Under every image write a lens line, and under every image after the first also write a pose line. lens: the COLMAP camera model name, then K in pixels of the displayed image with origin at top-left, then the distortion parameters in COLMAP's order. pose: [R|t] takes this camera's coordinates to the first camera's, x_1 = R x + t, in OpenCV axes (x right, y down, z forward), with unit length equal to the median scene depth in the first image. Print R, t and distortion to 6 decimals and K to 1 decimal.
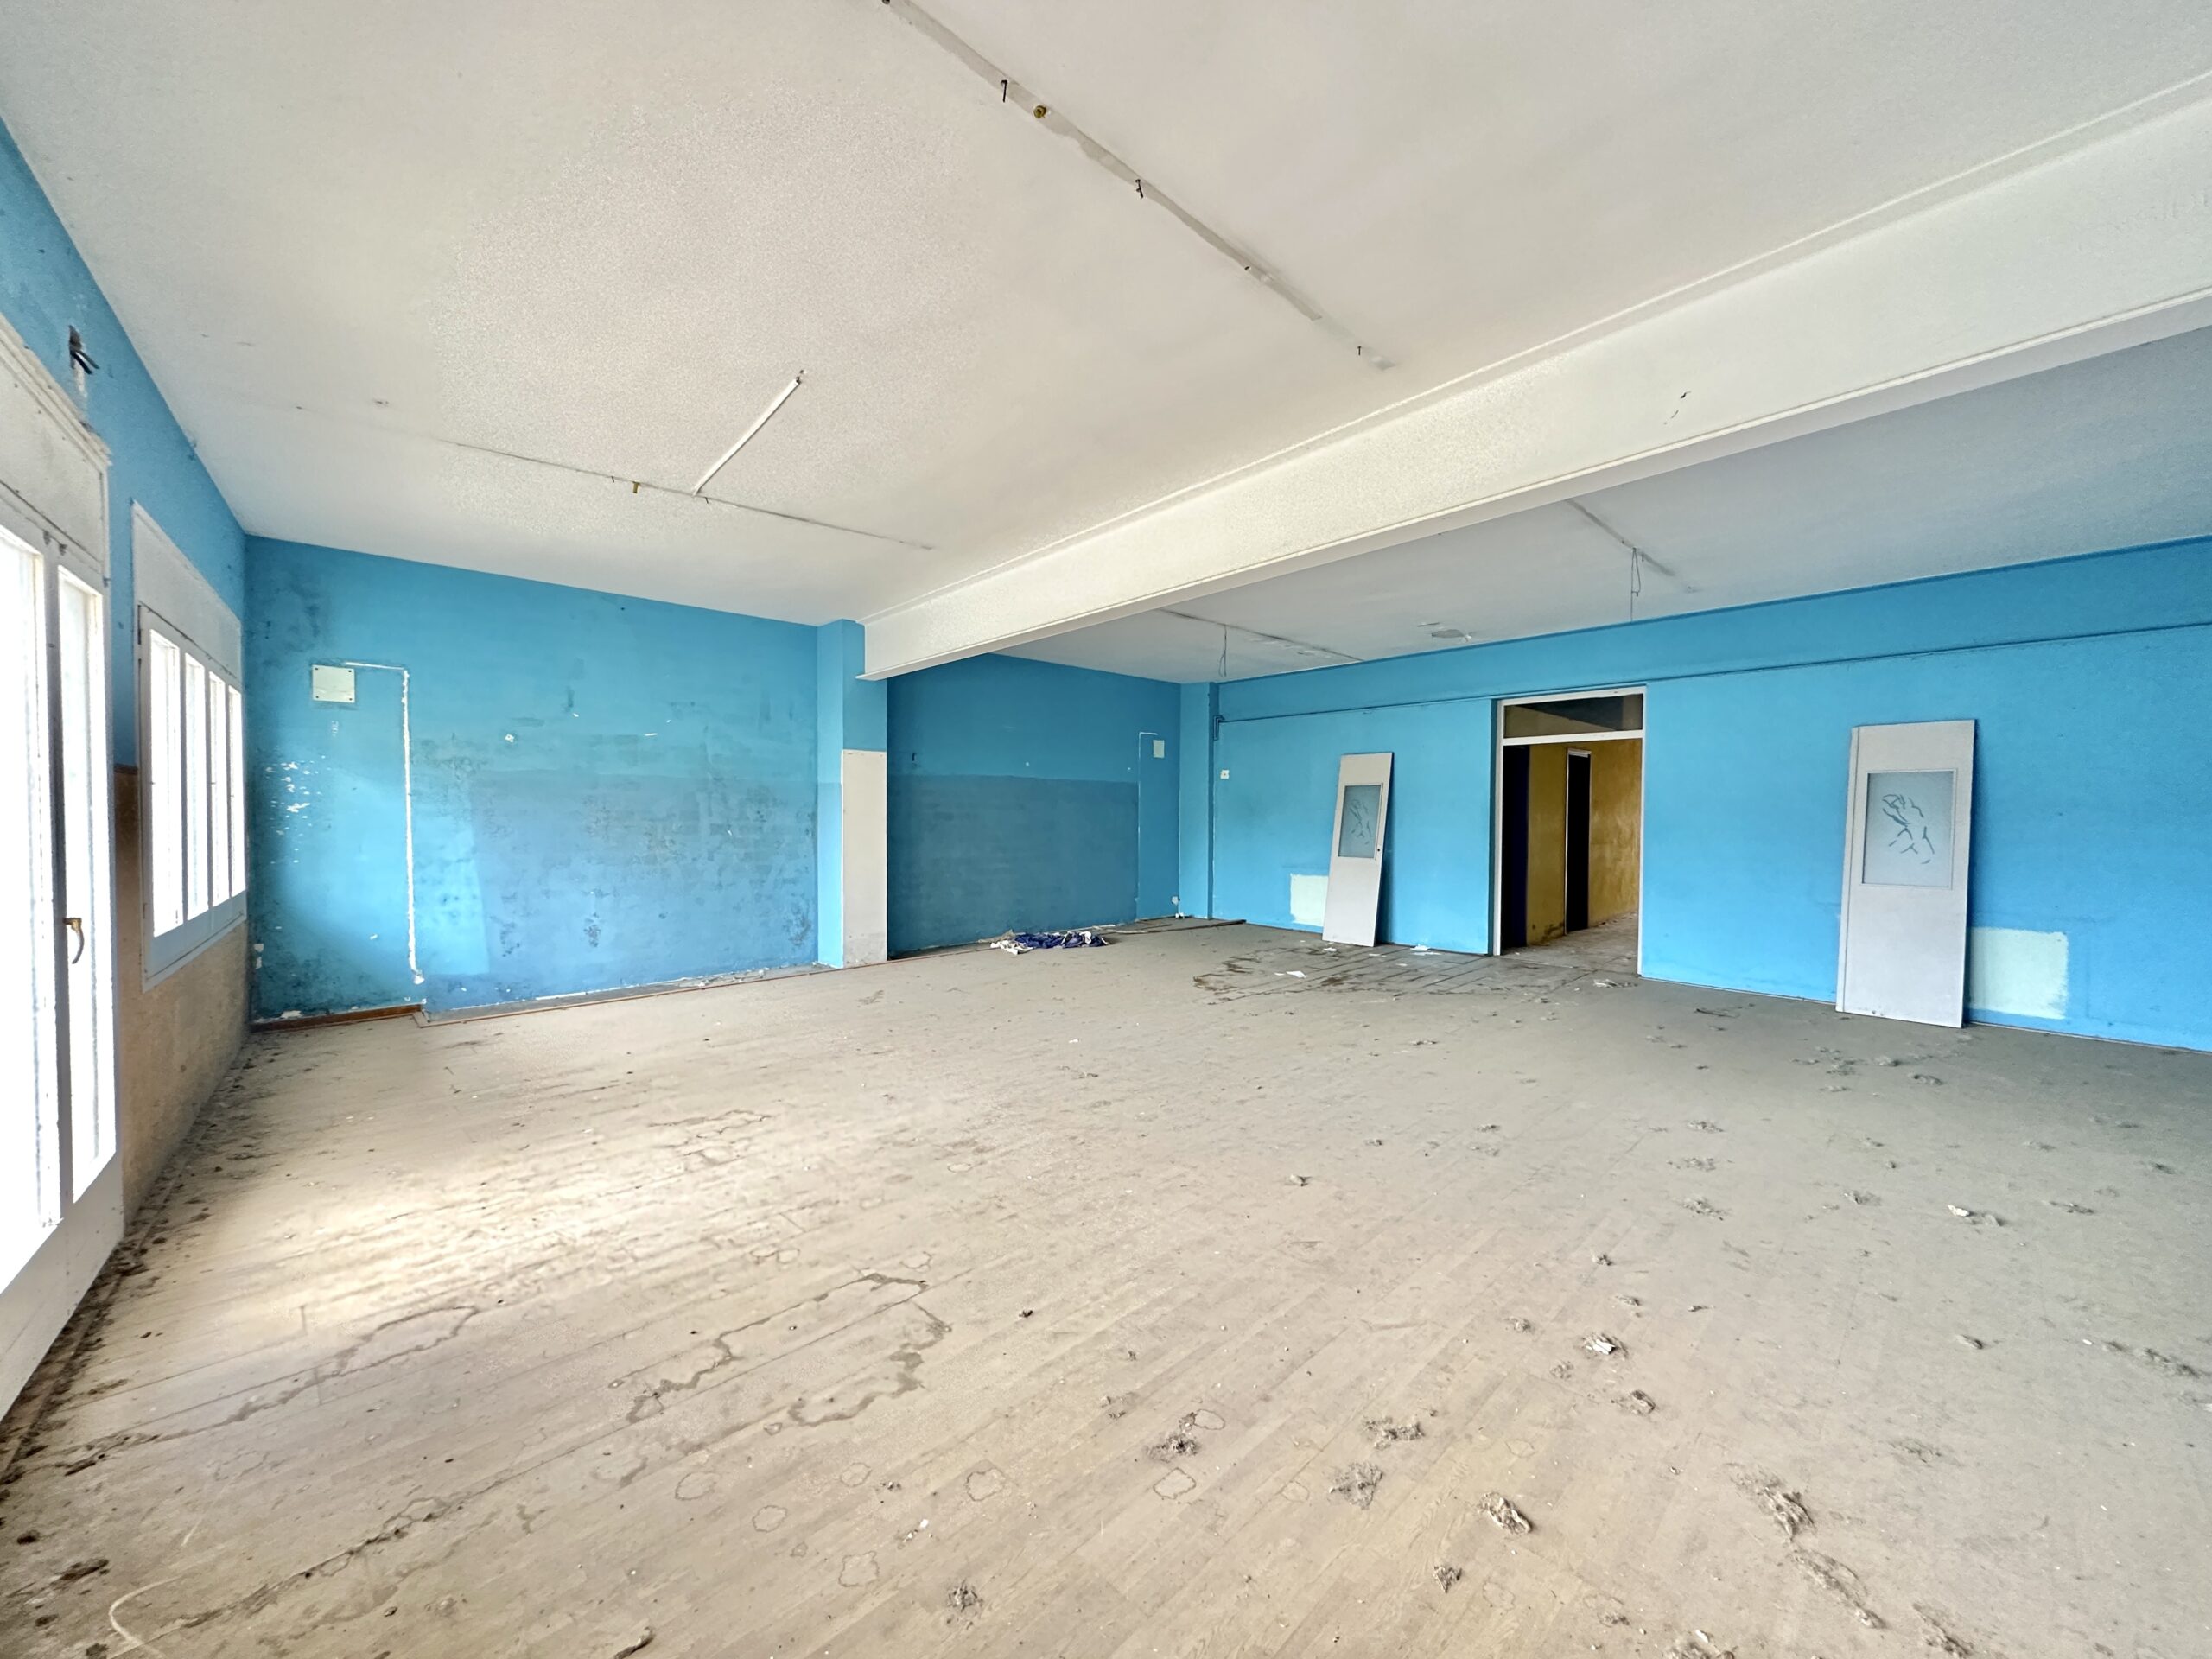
lens RADIAL K [[880.3, 0, 1103.0], [0, 880.3, 825.4], [0, 0, 1]] dist [-0.004575, 0.001516]
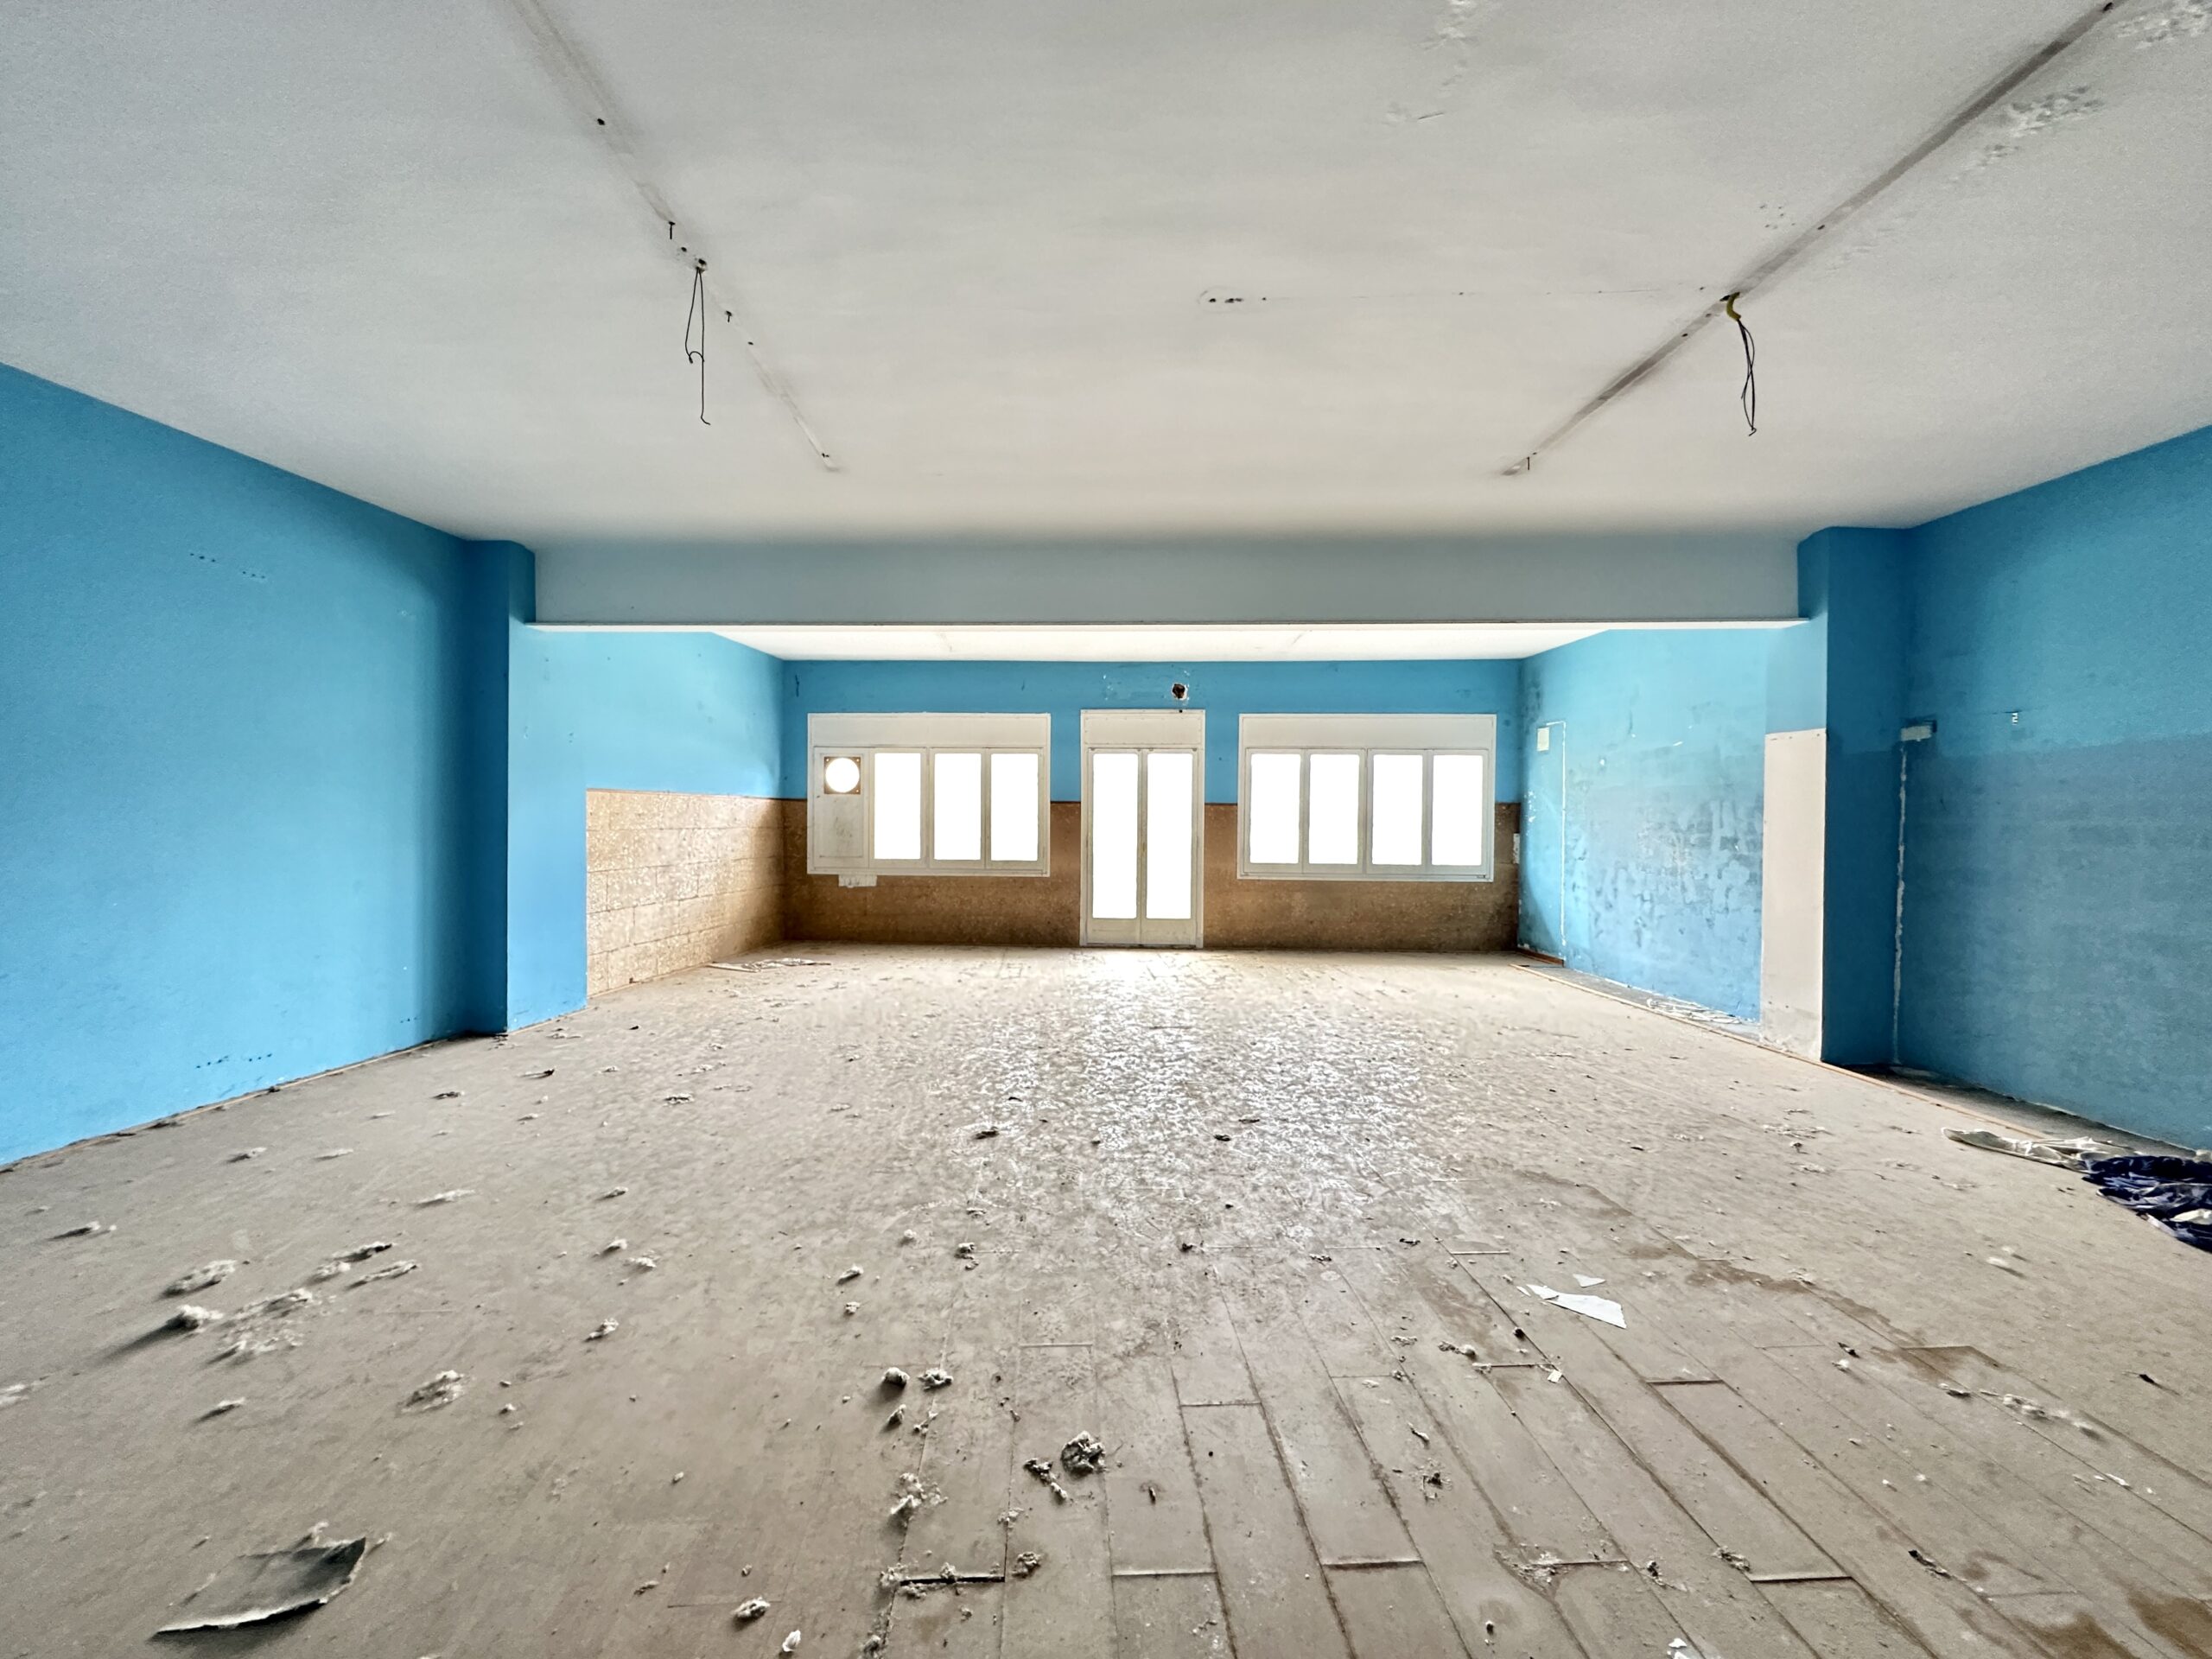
lens RADIAL K [[880.3, 0, 1106.2], [0, 880.3, 828.1], [0, 0, 1]] dist [-0.004575, 0.001516]
pose [[-0.667392, -0.004474, -0.744693, 0.660852], [-0.028861, 0.999386, 0.019861, -0.010894], [0.744147, 0.034748, -0.667111, 1.222209]]
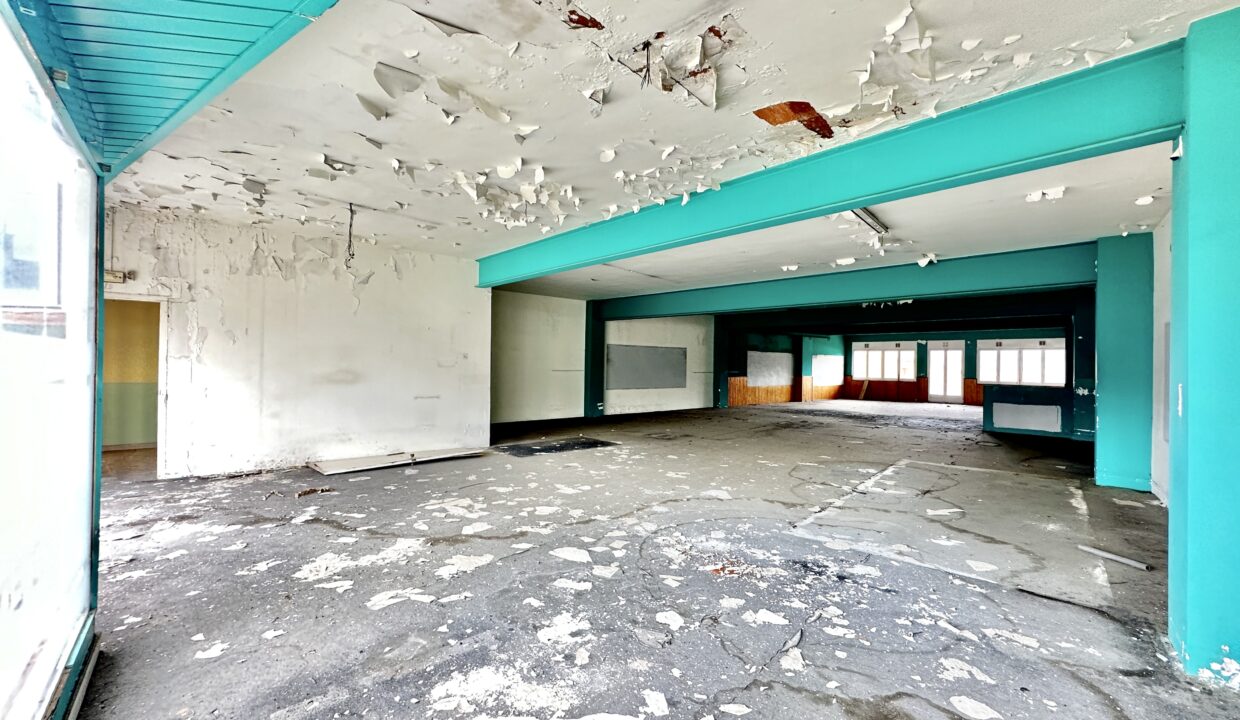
lens RADIAL K [[491.2, 0, 617.6], [0, 491.2, 359.8], [0, 0, 1]] dist [-0.000631, 0.000191]
pose [[-0.997685, -0.011845, -0.066969, 1.706008], [-0.013424, 0.999641, 0.023173, -0.089348], [0.066670, 0.024019, -0.997486, 3.087531]]
